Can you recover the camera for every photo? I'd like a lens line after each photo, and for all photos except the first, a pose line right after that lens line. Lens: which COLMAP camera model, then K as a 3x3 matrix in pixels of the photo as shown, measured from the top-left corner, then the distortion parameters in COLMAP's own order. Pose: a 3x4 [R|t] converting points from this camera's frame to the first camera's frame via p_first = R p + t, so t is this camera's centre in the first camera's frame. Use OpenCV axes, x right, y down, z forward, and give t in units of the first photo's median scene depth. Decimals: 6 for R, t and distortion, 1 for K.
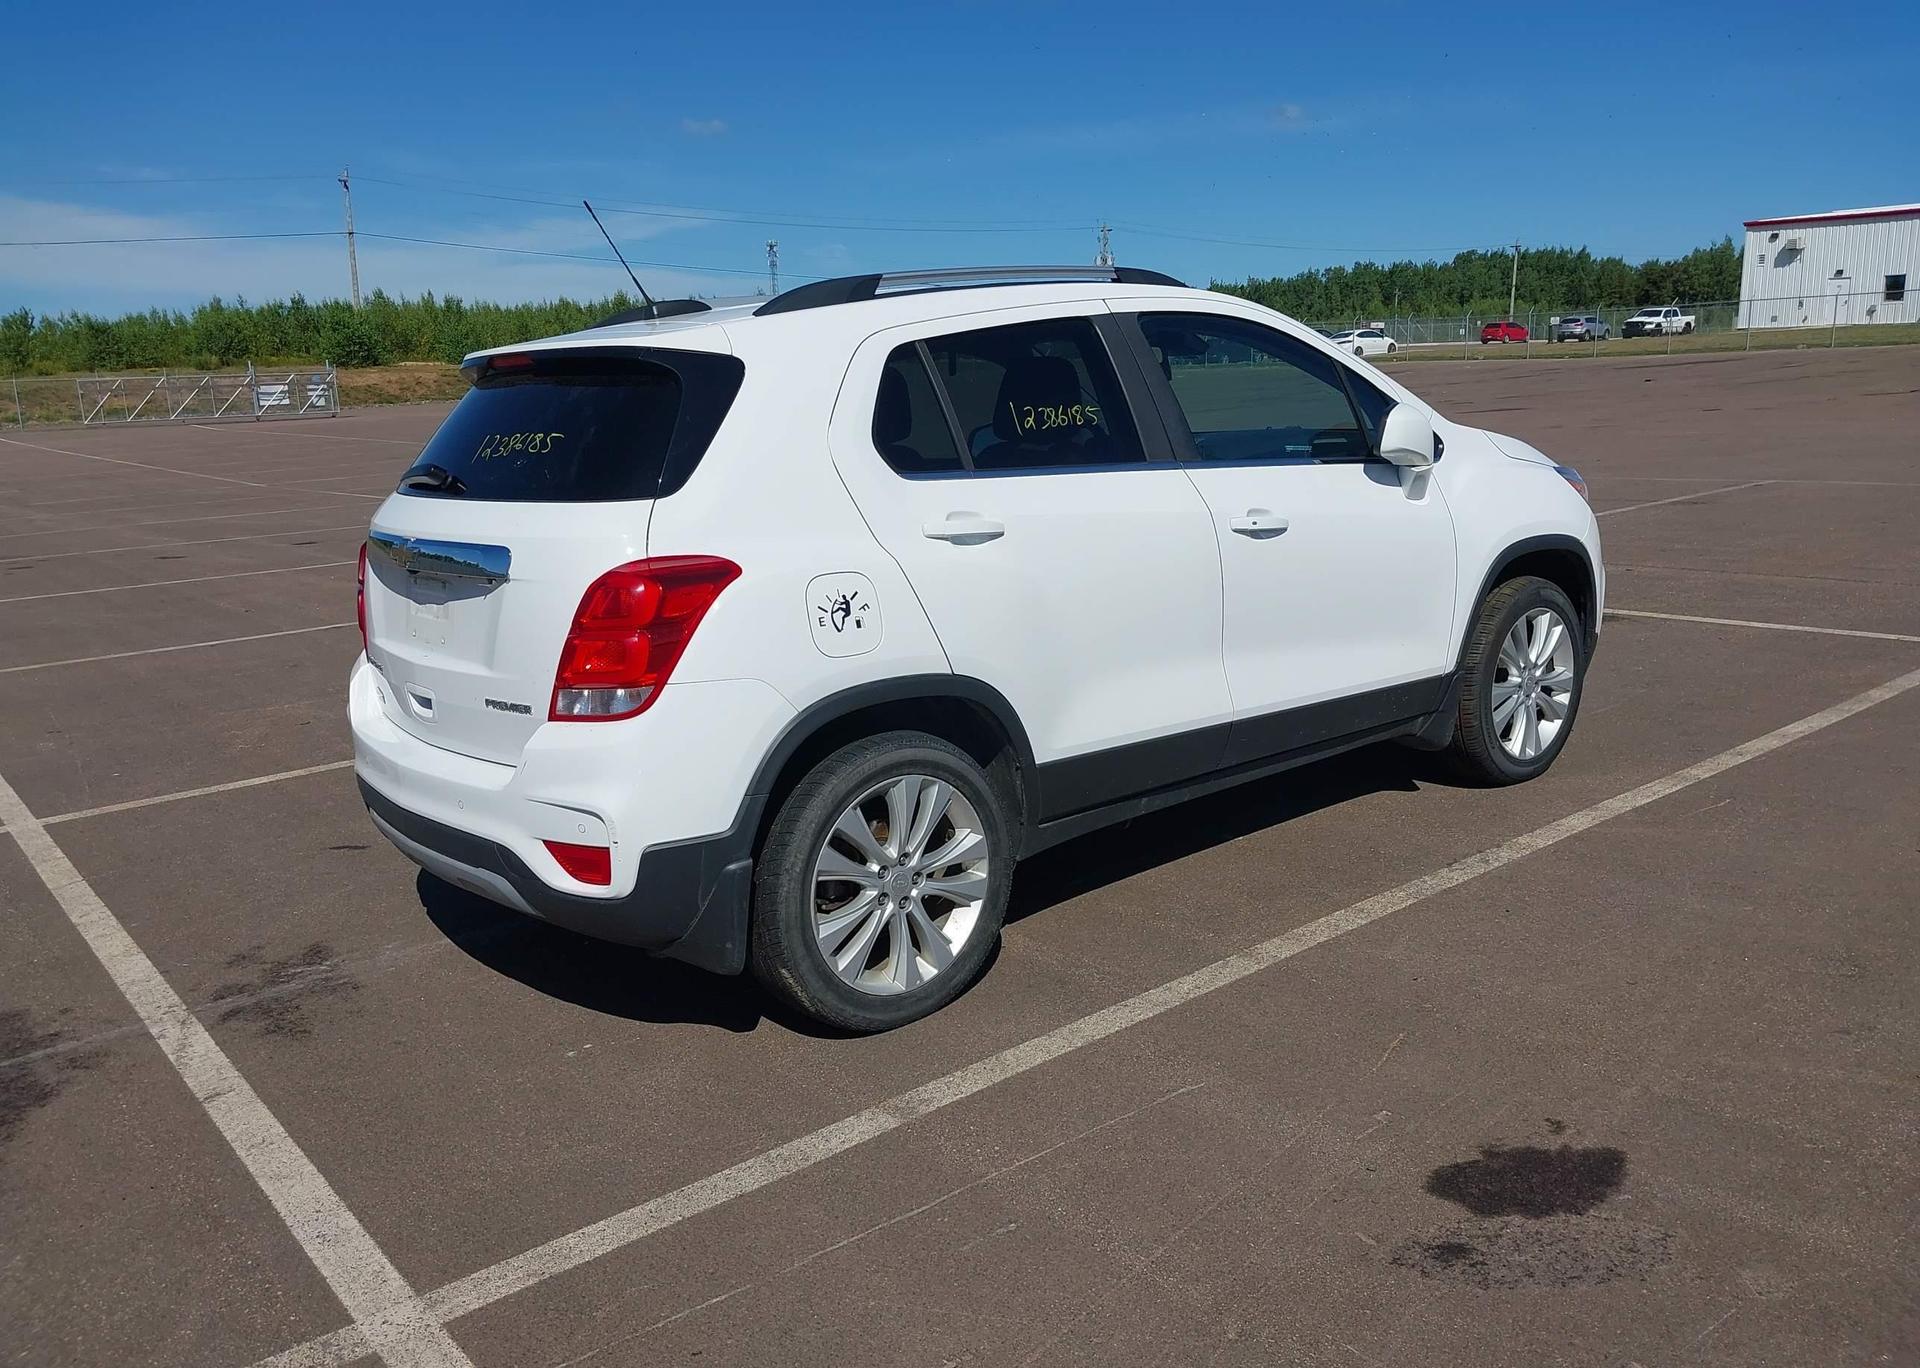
lens RADIAL K [[1508.1, 0, 960.0], [0, 1508.1, 684.0], [0, 0, 1]] dist [0.079840, -0.109931]
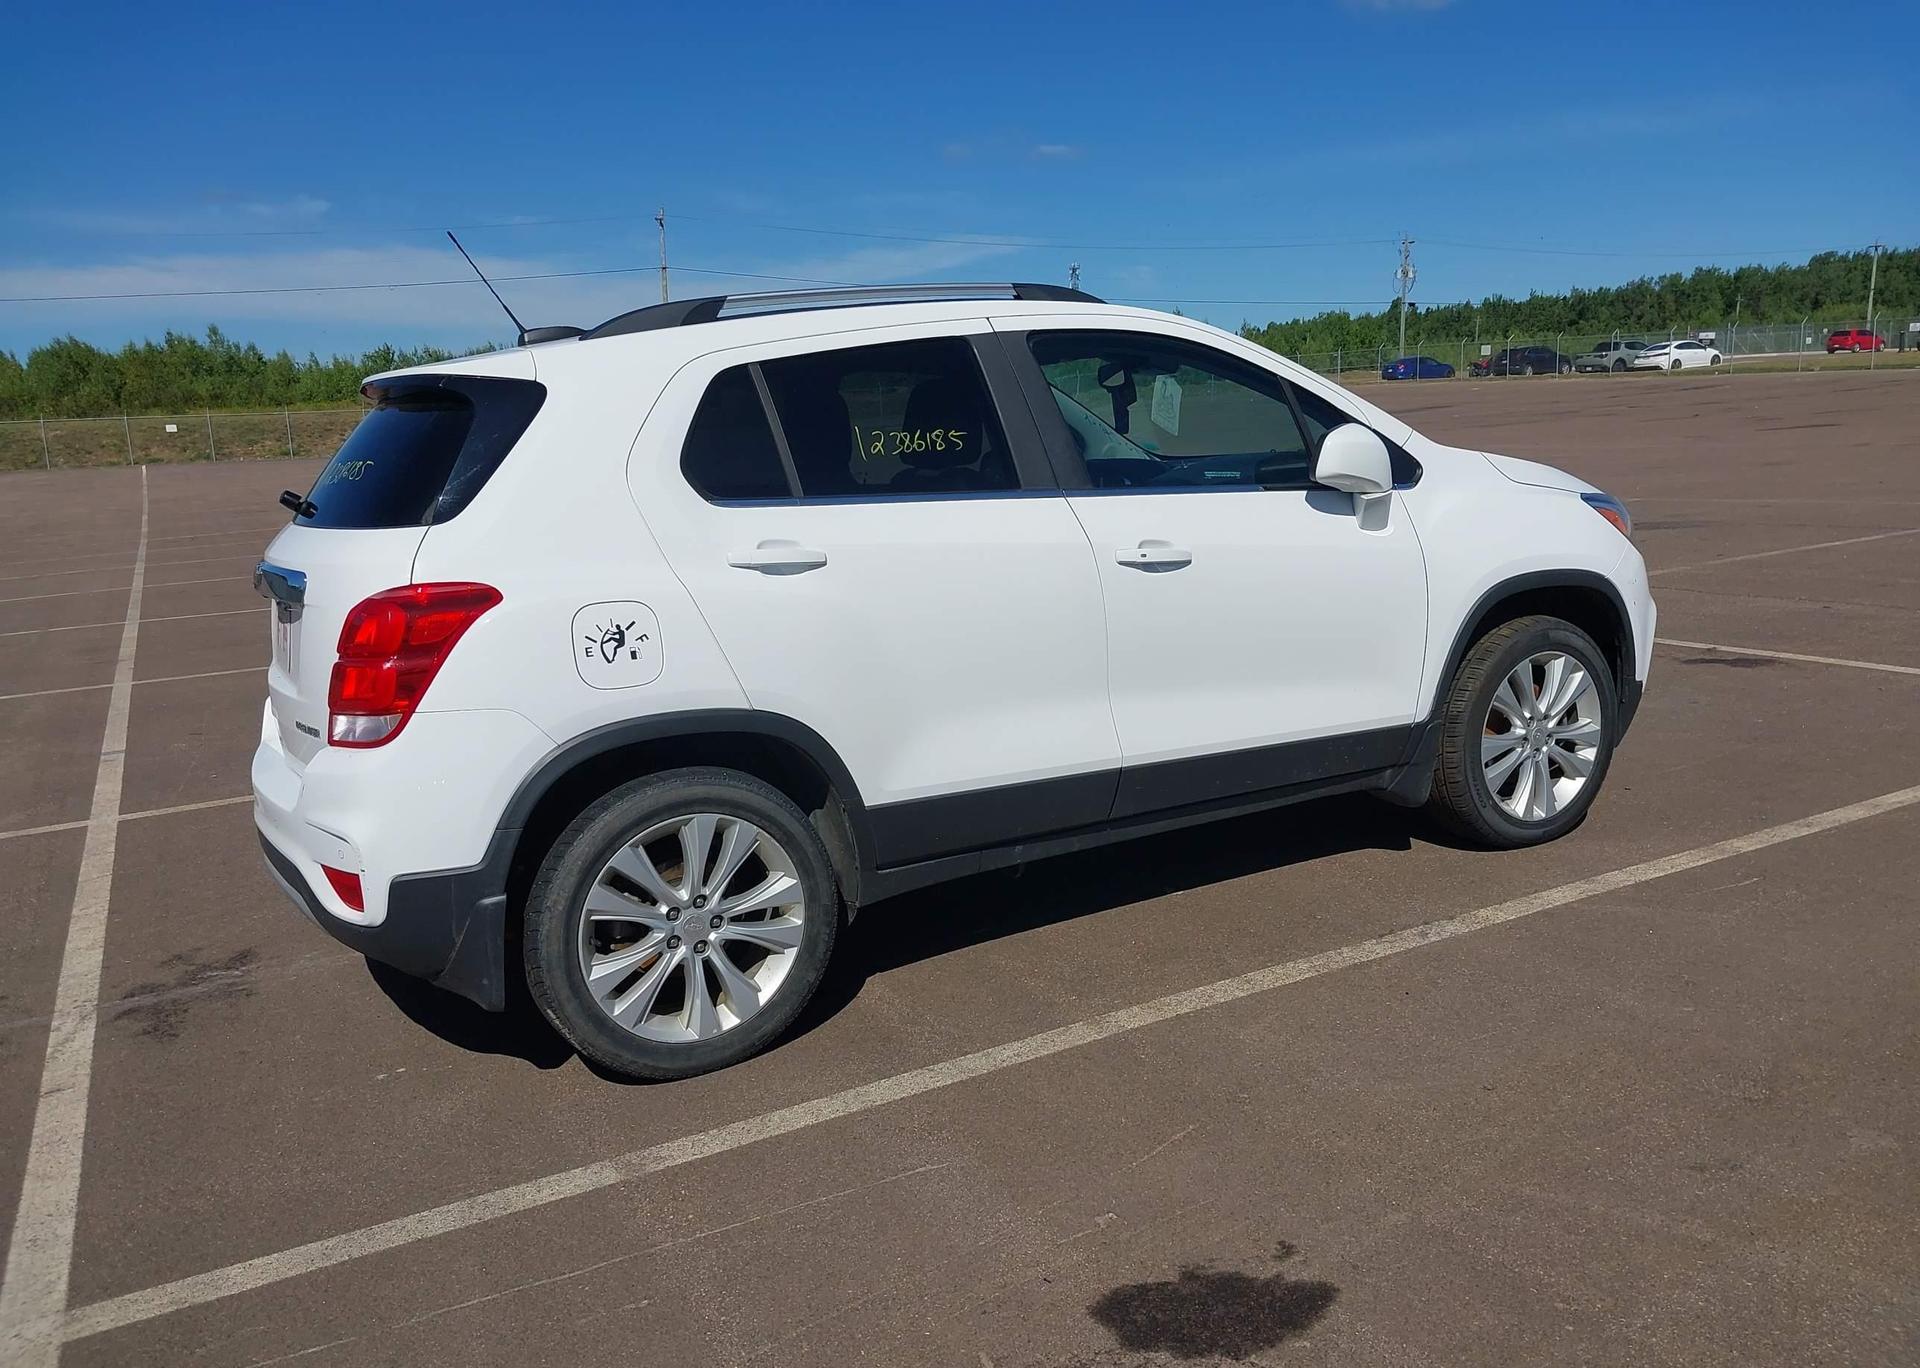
lens RADIAL K [[1506.7, 0, 965.7], [0, 1506.7, 673.0], [0, 0, 1]] dist [0.064607, -0.048080]
pose [[0.981059, 0.026262, -0.191918, 0.237989], [-0.030047, 0.999407, -0.016837, -0.013569], [0.191362, 0.022285, 0.981266, 0.065480]]
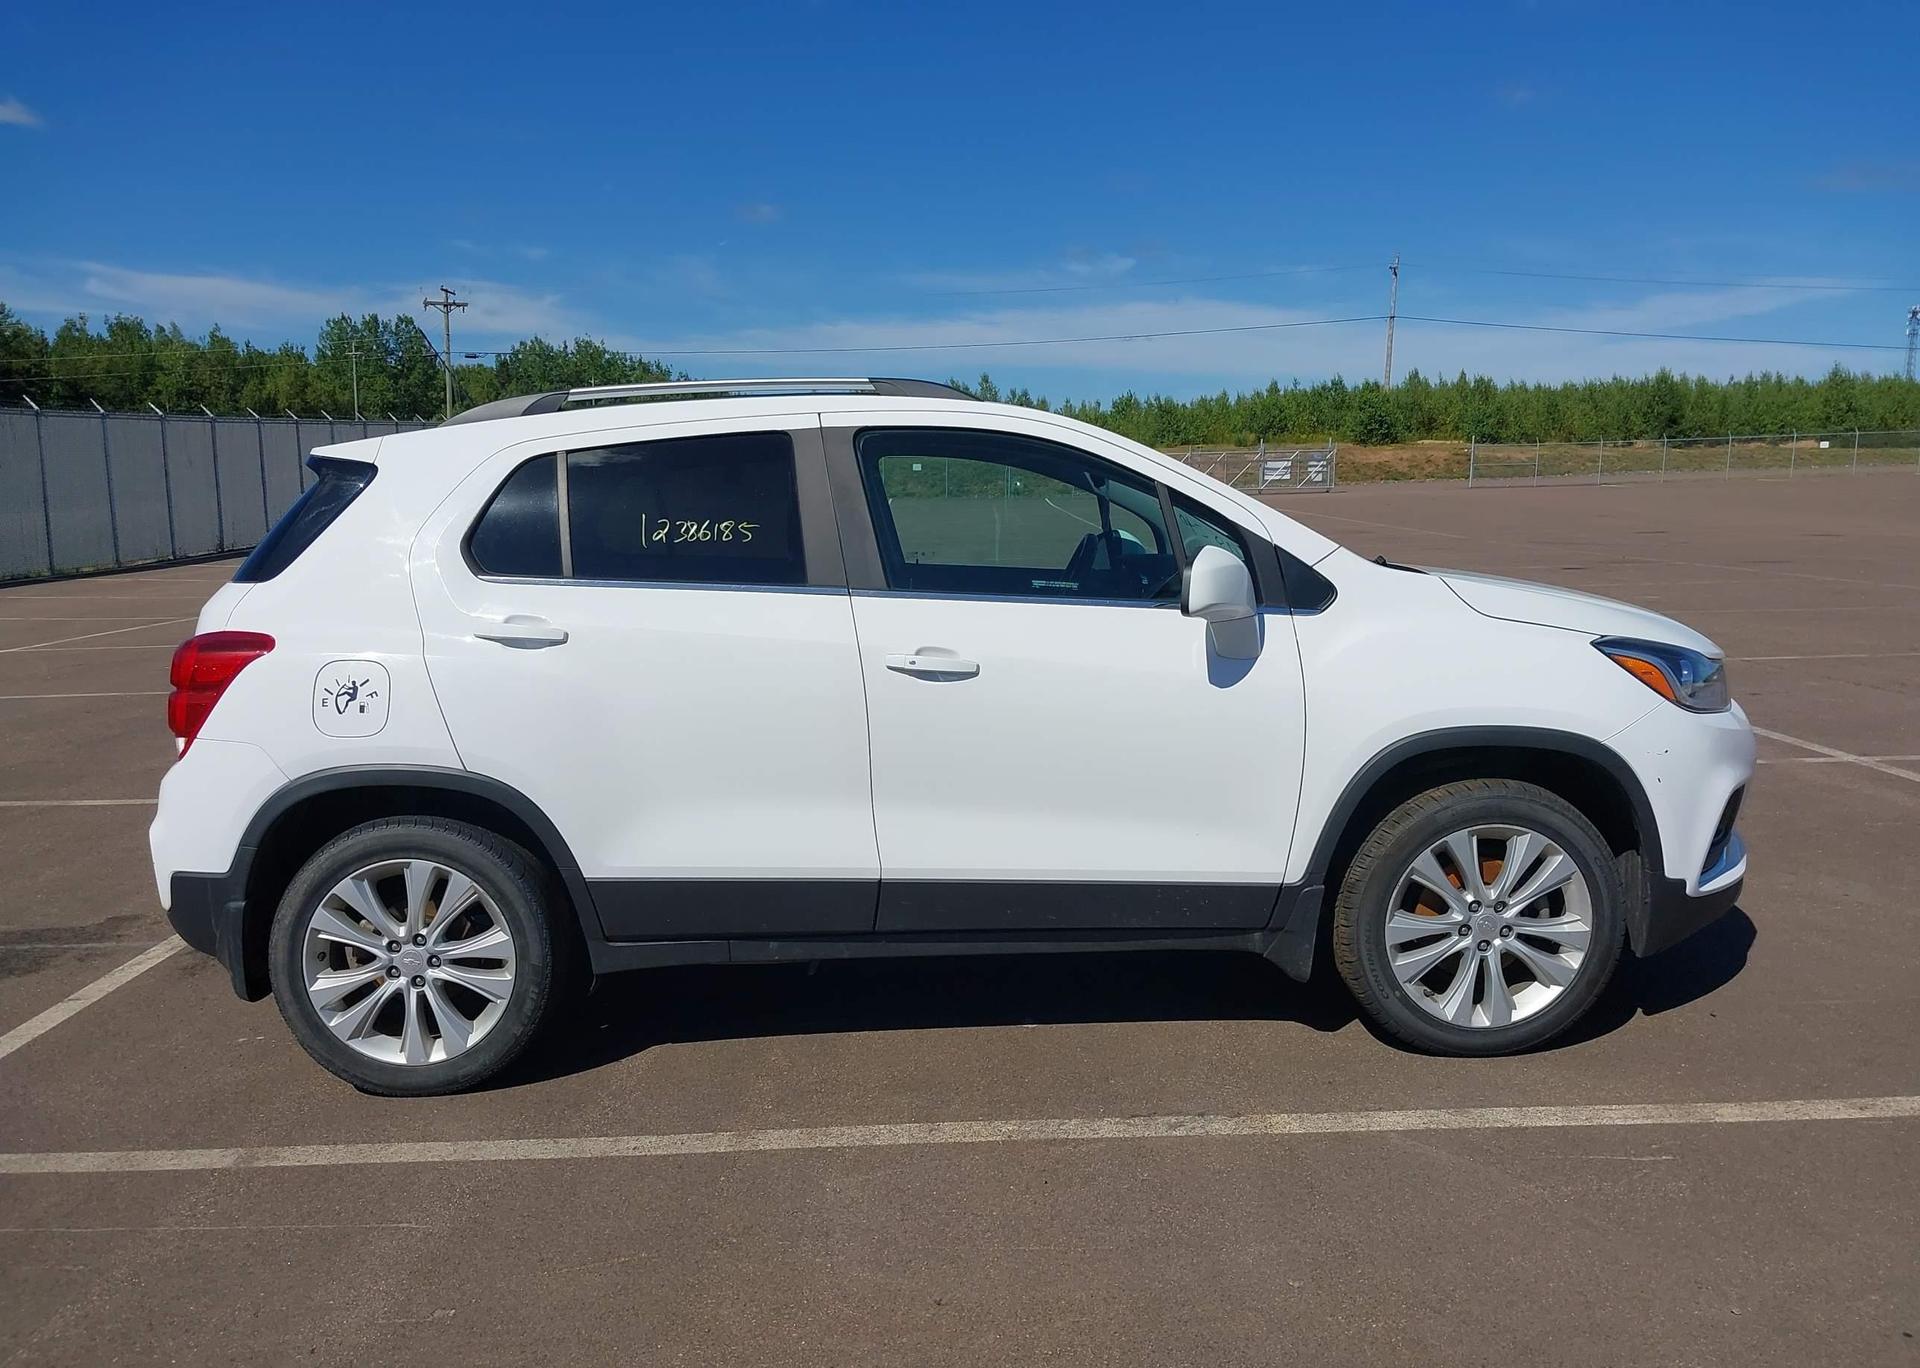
lens RADIAL K [[1535.7, 0, 1035.7], [0, 1535.7, 671.7], [0, 0, 1]] dist [0.127628, -0.240223]
pose [[0.784227, 0.110572, -0.610542, 0.718640], [-0.146112, 0.989231, -0.008524, -0.092474], [0.603024, 0.095892, 0.791938, 0.293153]]
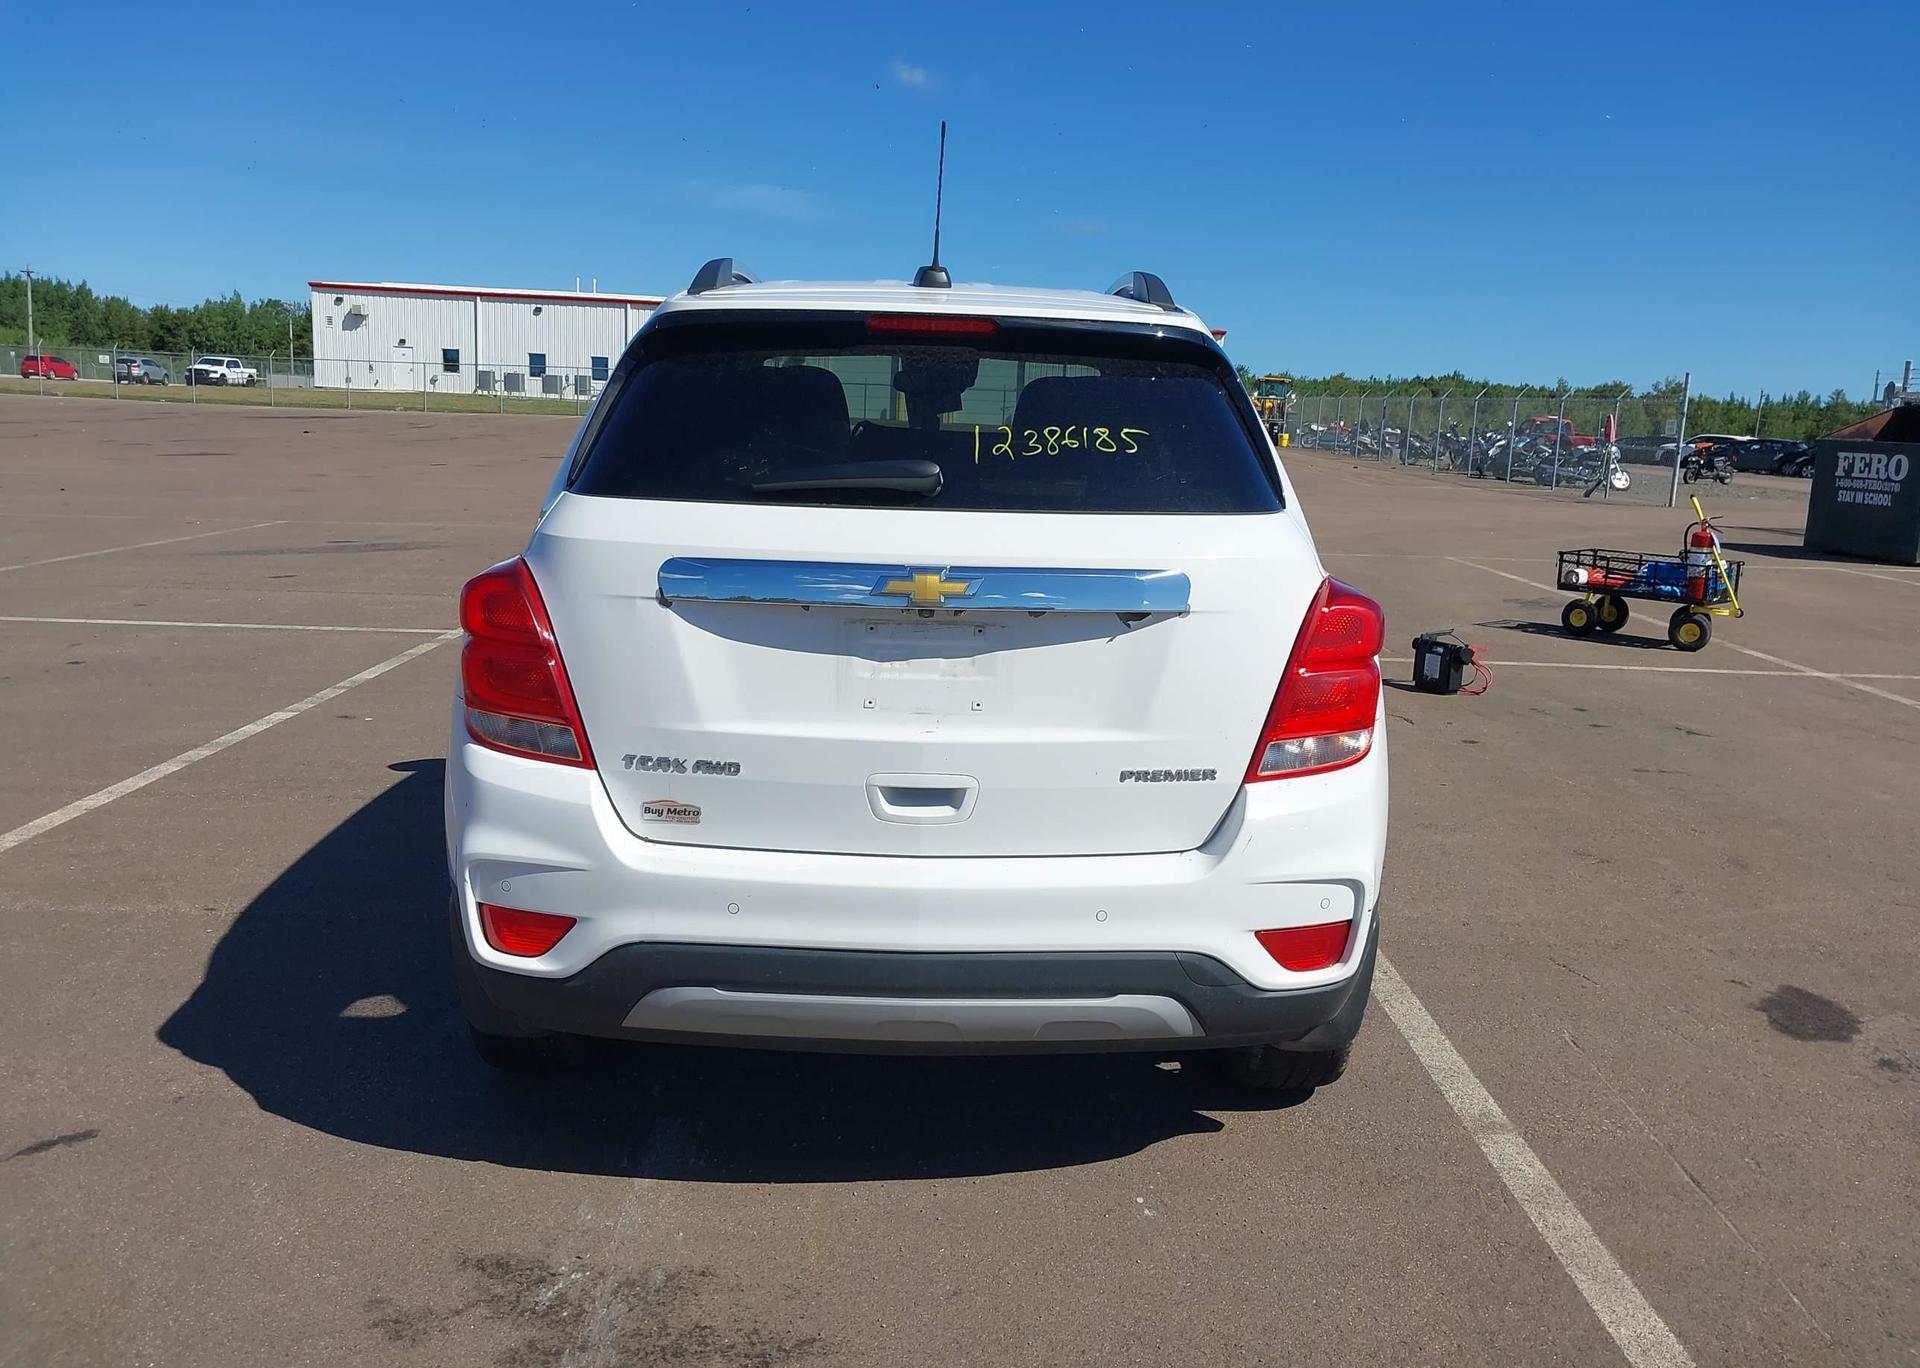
lens RADIAL K [[1570.7, 0, 967.0], [0, 1570.7, 677.5], [0, 0, 1]] dist [0.004439, -0.005329]
pose [[0.608996, -0.062223, 0.790729, -0.723135], [0.096183, 0.995355, 0.004248, -0.035473], [-0.787320, 0.073468, 0.612152, 0.426402]]
